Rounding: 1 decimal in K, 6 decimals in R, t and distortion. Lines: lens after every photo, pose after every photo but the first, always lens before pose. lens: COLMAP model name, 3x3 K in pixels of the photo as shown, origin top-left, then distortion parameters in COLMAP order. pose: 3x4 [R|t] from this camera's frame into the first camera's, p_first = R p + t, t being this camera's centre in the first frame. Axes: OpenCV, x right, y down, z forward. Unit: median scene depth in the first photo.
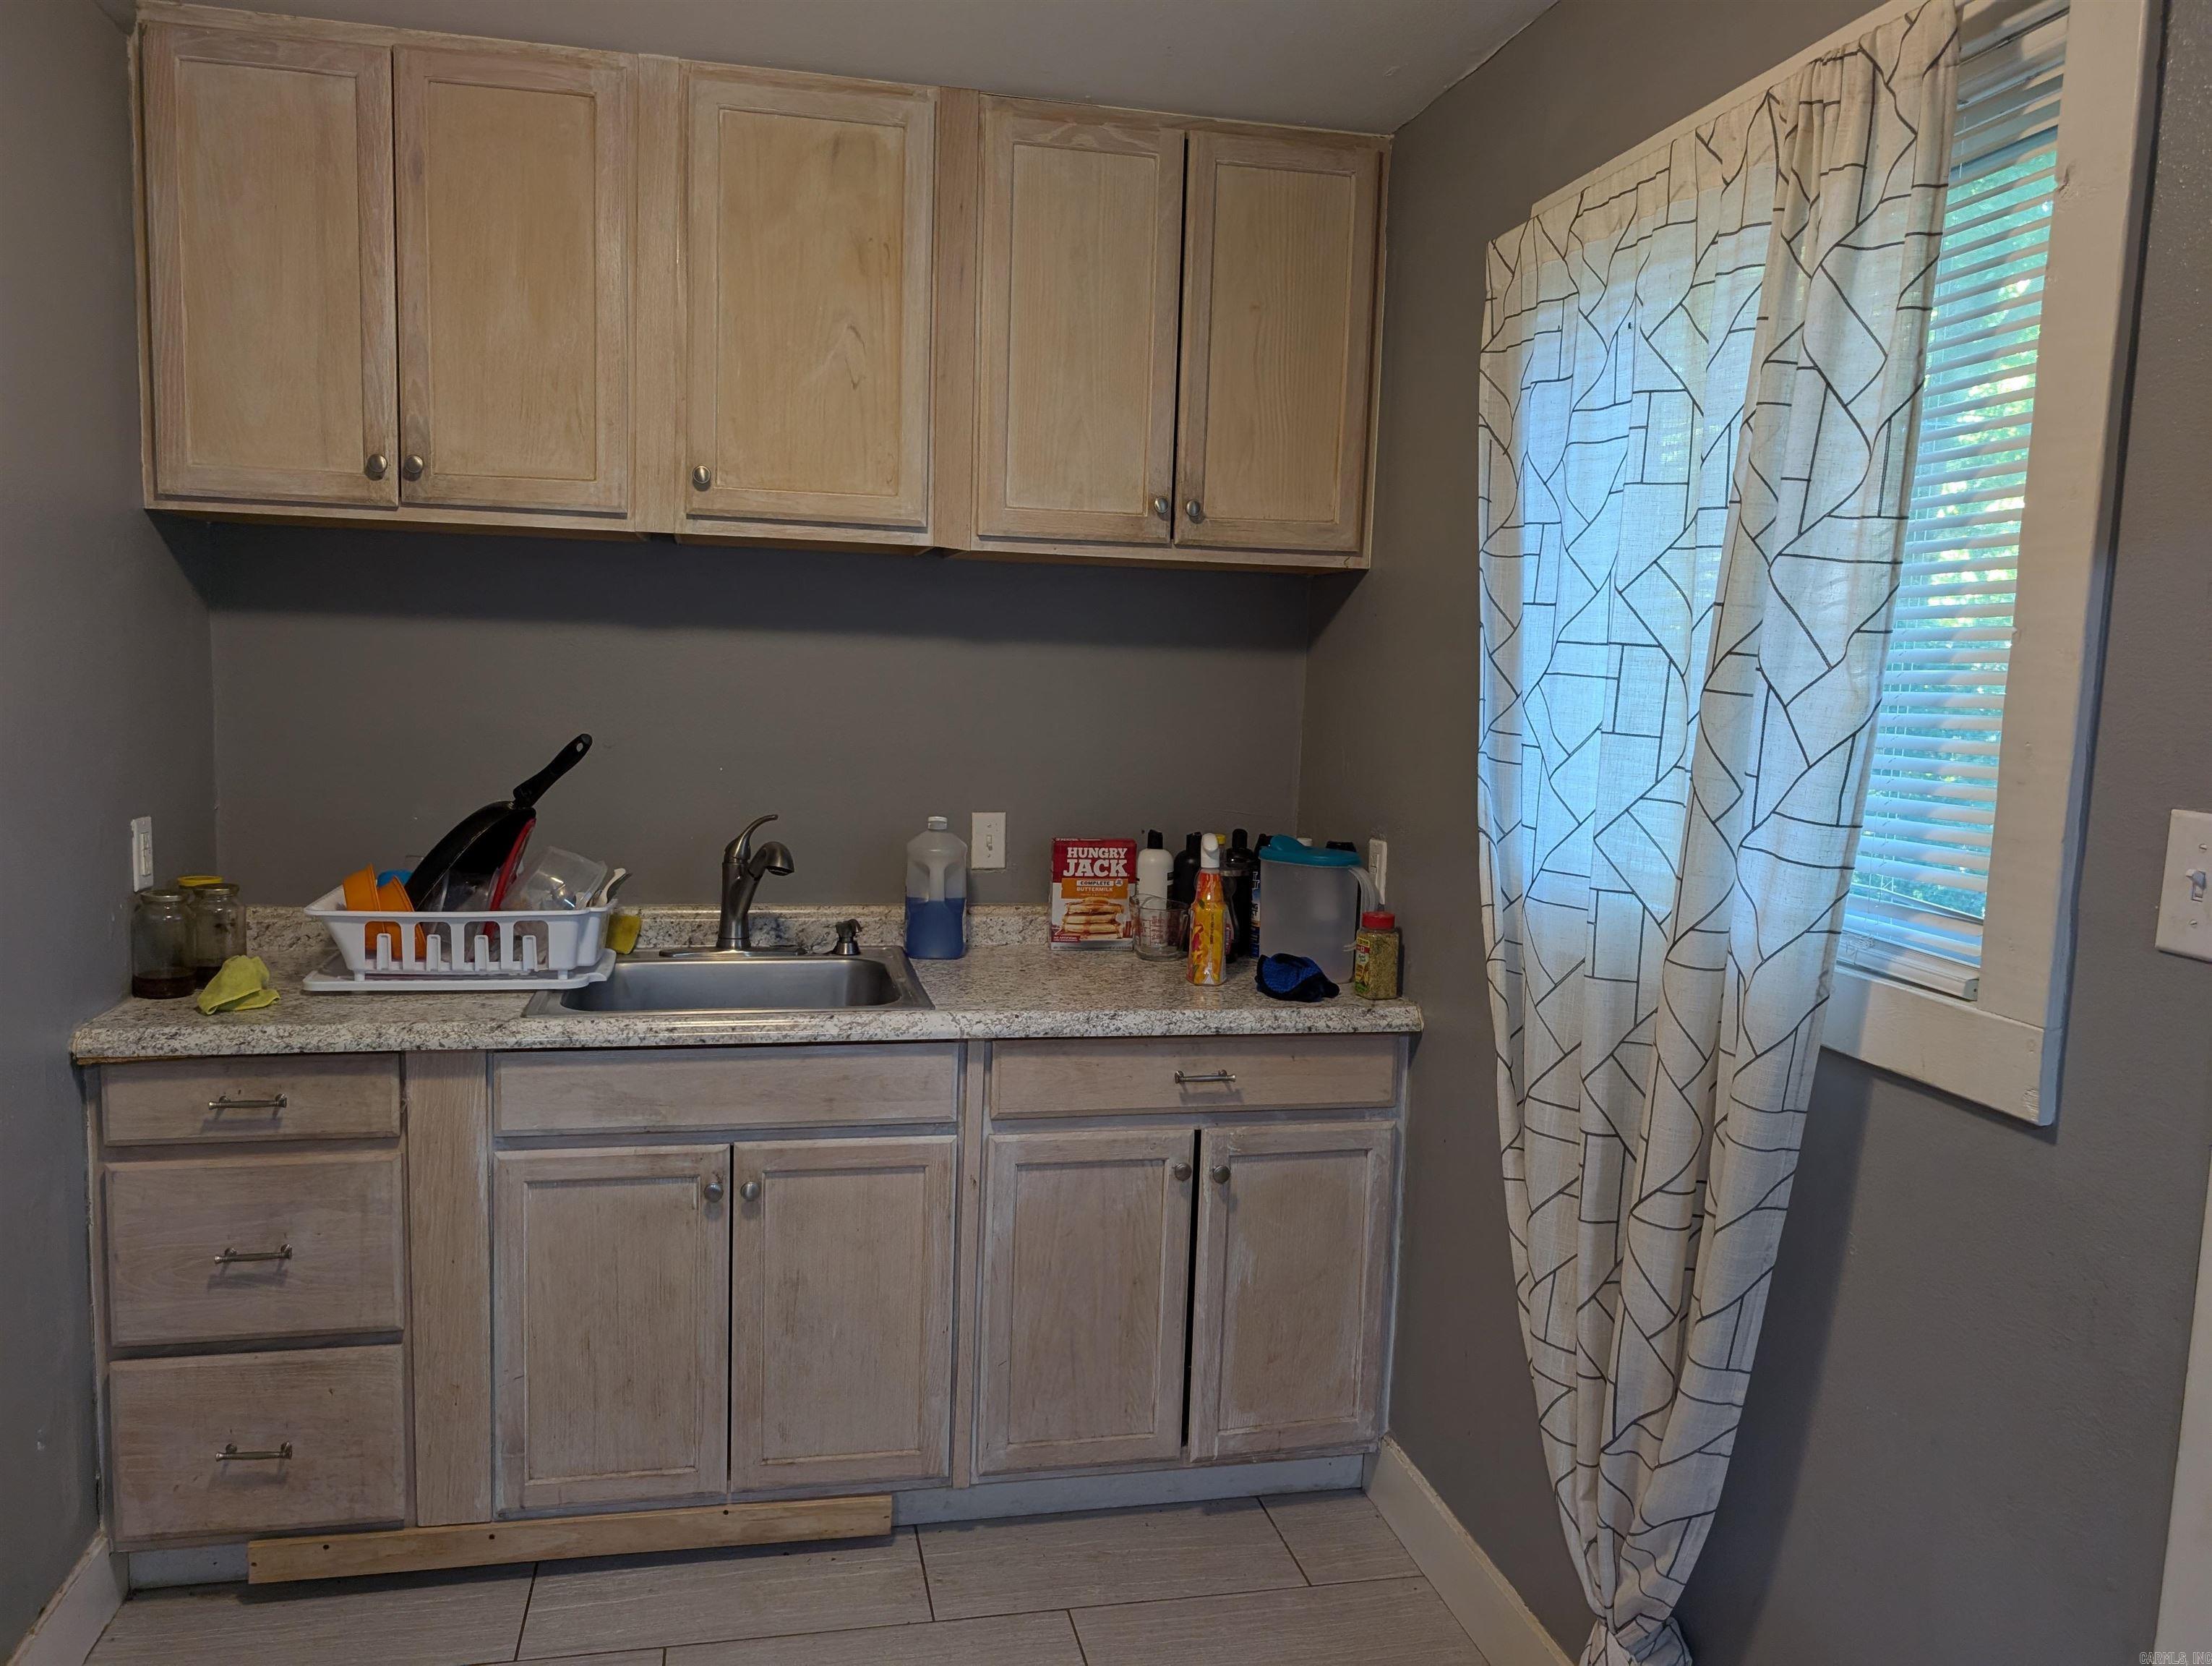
lens RADIAL K [[1542.5, 0, 1050.8], [0, 1542.5, 844.6], [0, 0, 1]] dist [0.017865, -0.020031]
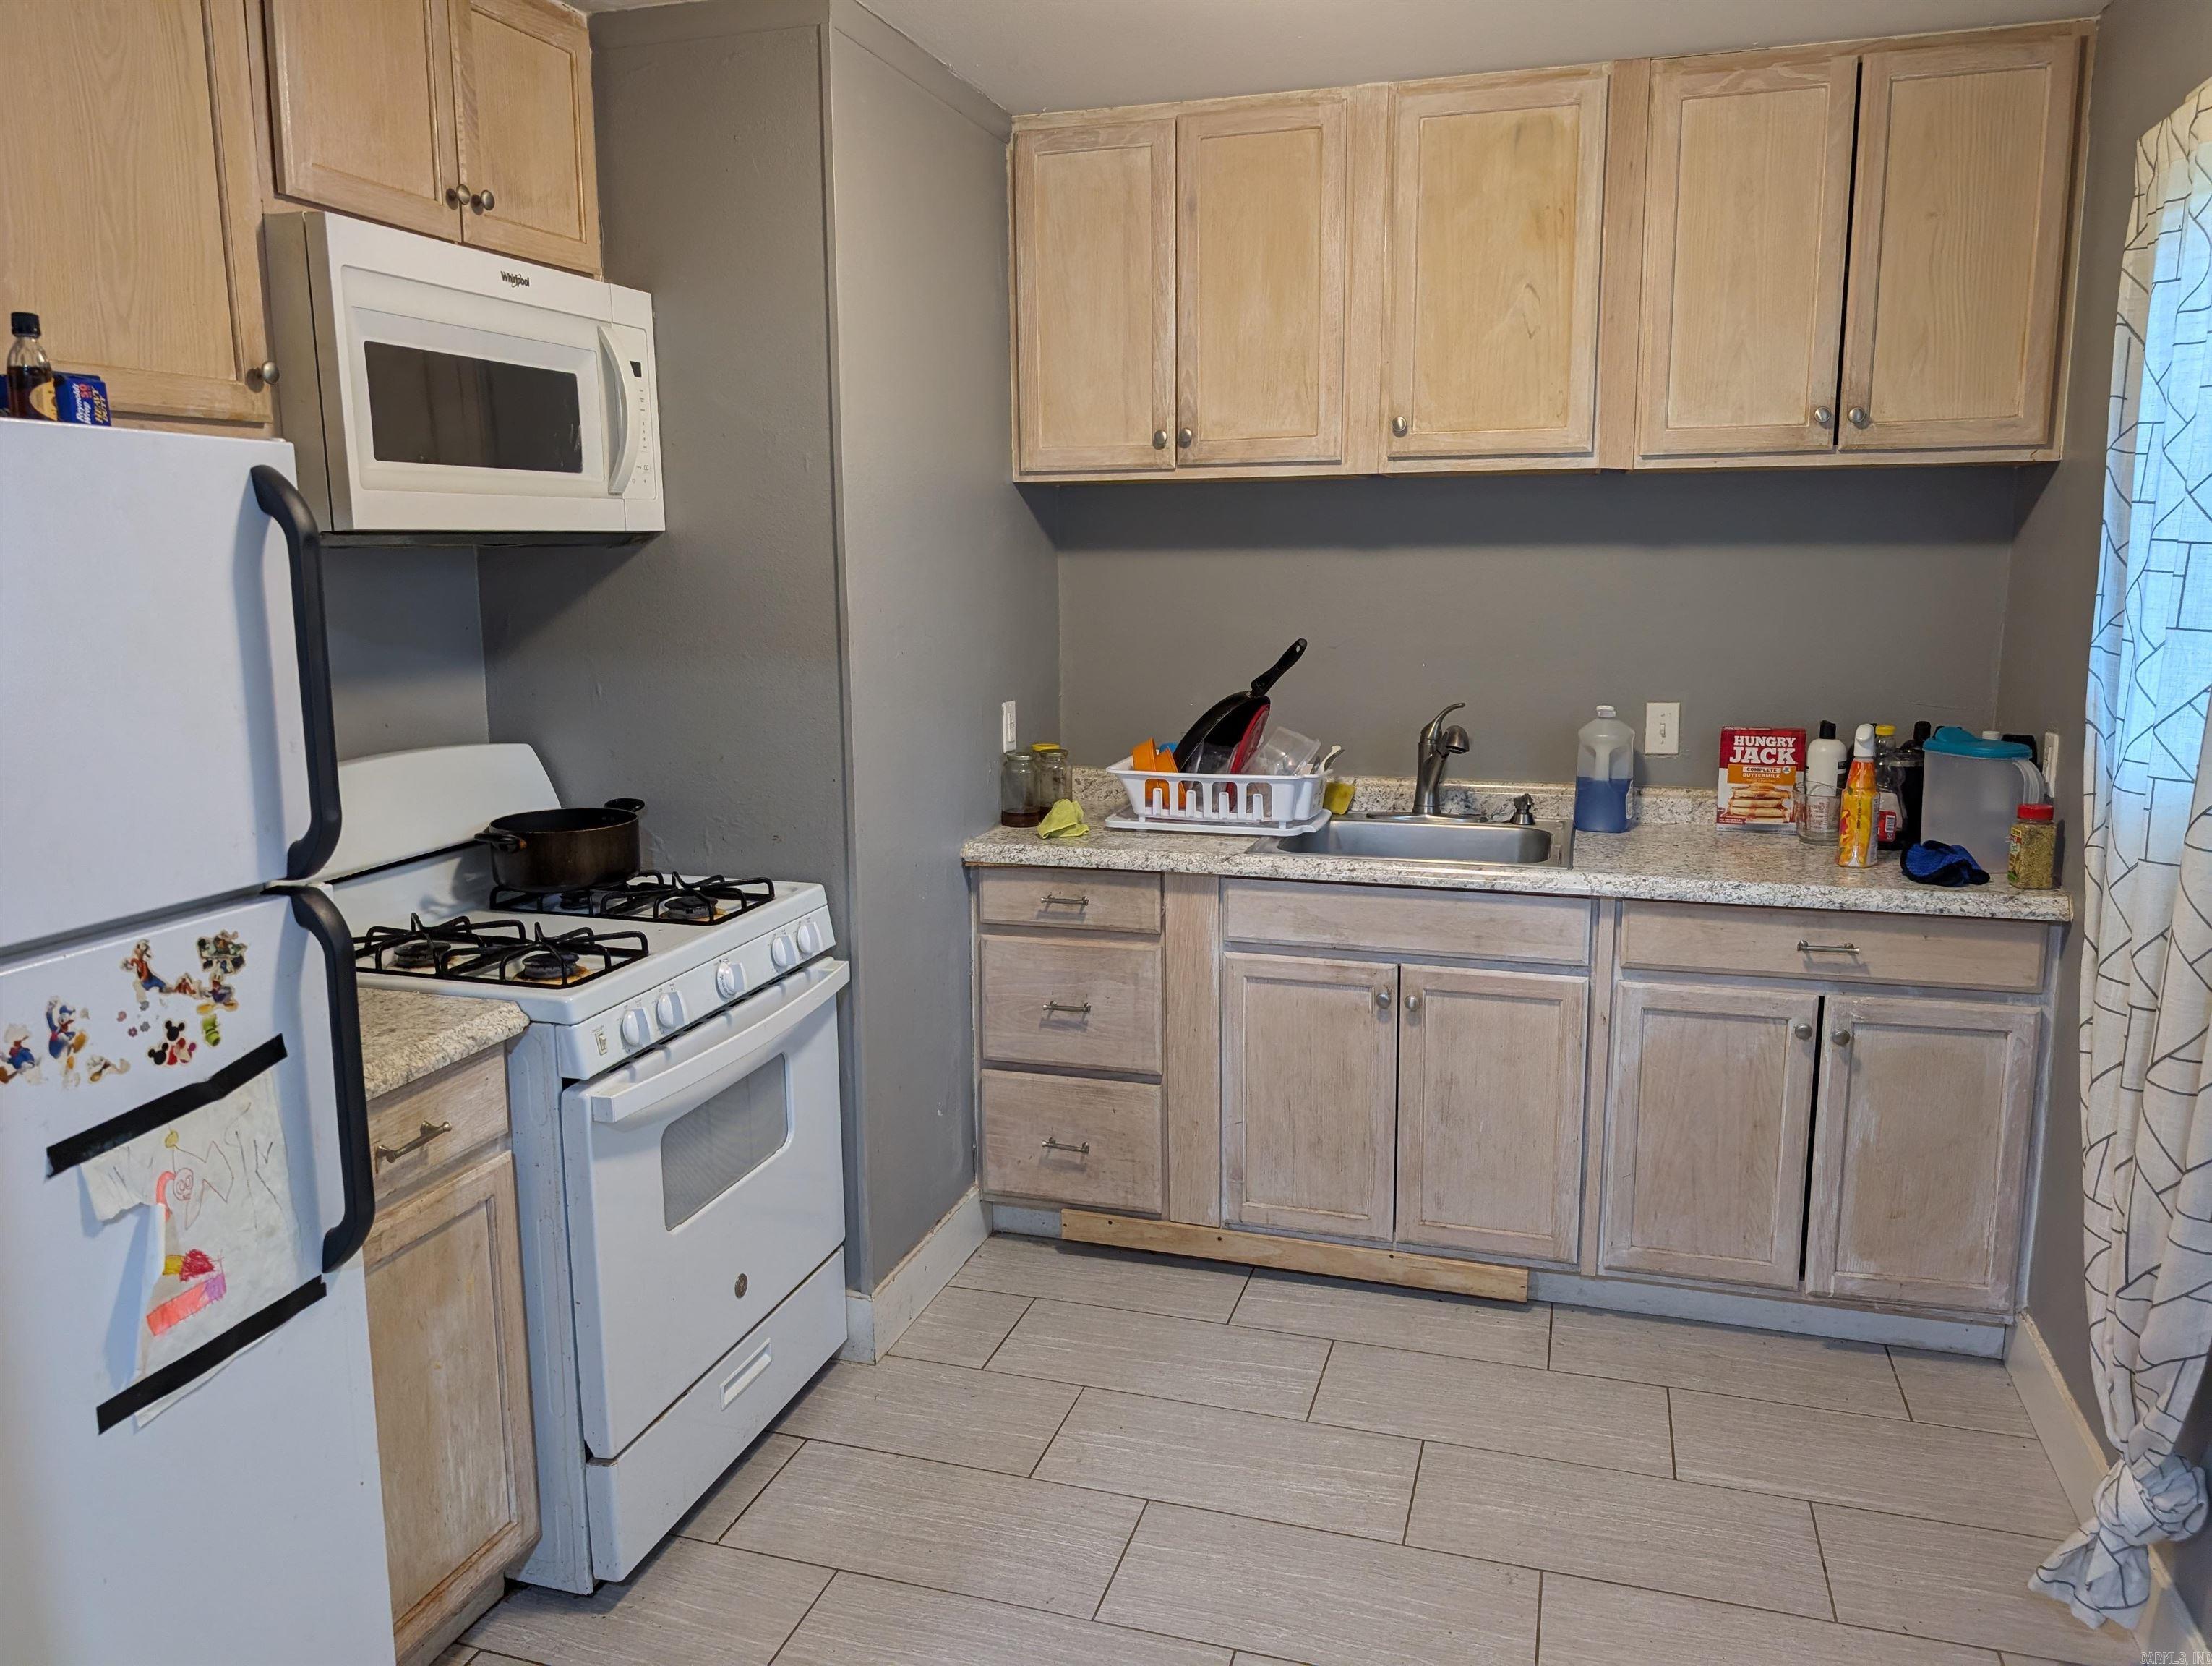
lens RADIAL K [[1542.5, 0, 1105.8], [0, 1542.5, 830.0], [0, 0, 1]] dist [0.017865, -0.020031]
pose [[0.875685, 0.048510, -0.480441, 0.176383], [-0.020169, 0.997747, 0.063981, 0.008545], [0.482462, -0.046337, 0.874690, -0.202021]]
